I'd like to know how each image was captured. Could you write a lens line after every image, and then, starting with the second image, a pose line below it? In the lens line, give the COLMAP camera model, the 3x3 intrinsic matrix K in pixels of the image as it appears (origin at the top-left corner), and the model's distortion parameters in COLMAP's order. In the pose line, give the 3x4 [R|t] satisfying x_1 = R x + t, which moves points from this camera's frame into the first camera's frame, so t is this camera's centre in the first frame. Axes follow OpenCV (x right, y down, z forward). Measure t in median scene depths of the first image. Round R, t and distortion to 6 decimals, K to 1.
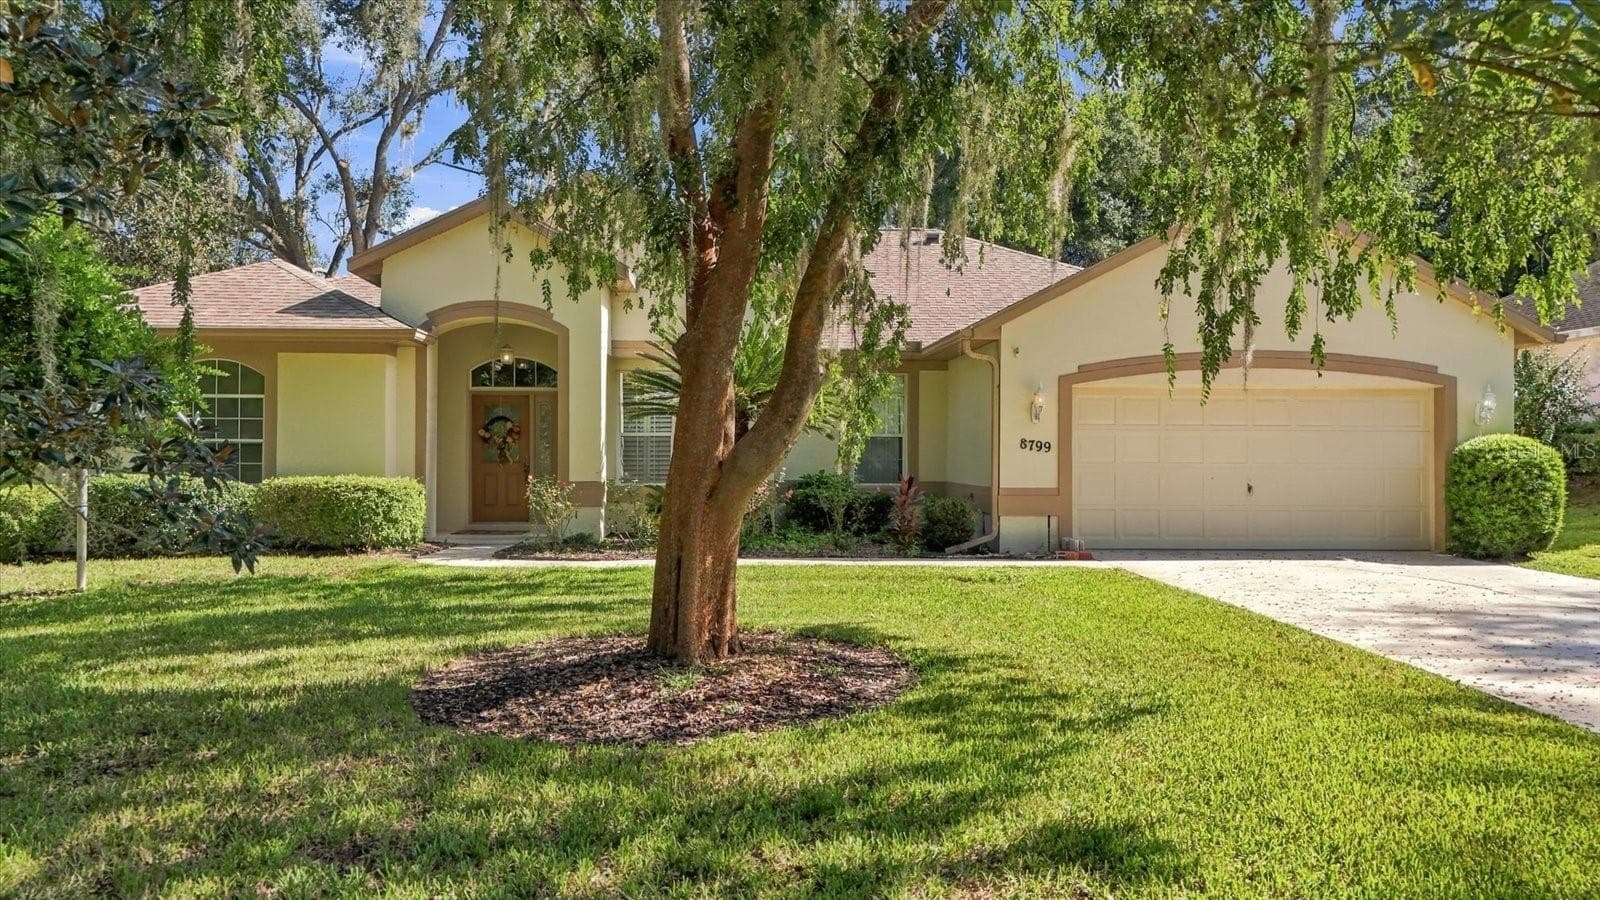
lens RADIAL K [[1172.4, 0, 796.7], [0, 1172.4, 447.3], [0, 0, 1]] dist [0.012555, -0.002017]
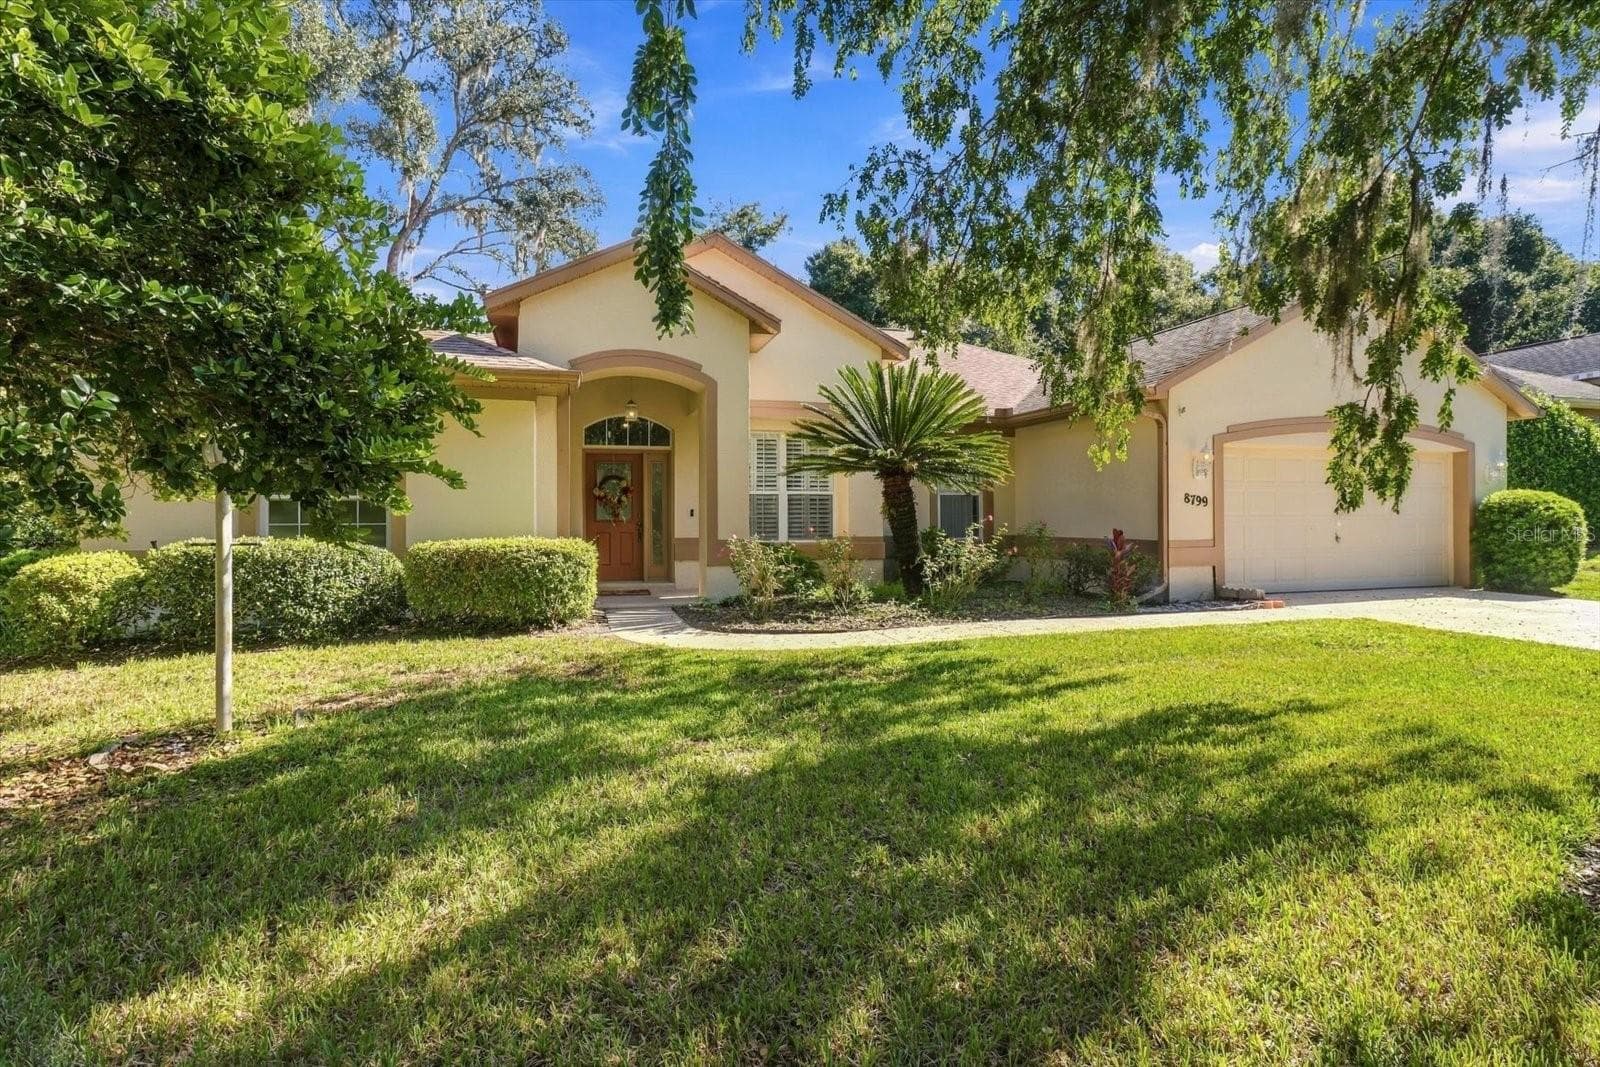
lens RADIAL K [[742.3, 0, 776.7], [0, 742.3, 511.5], [0, 0, 1]] dist [0.005427, 0.000760]
pose [[0.976579, -0.005843, 0.215080, -0.311042], [0.005777, 0.999983, 0.000935, 0.005906], [-0.215082, 0.000329, 0.976596, 0.426986]]
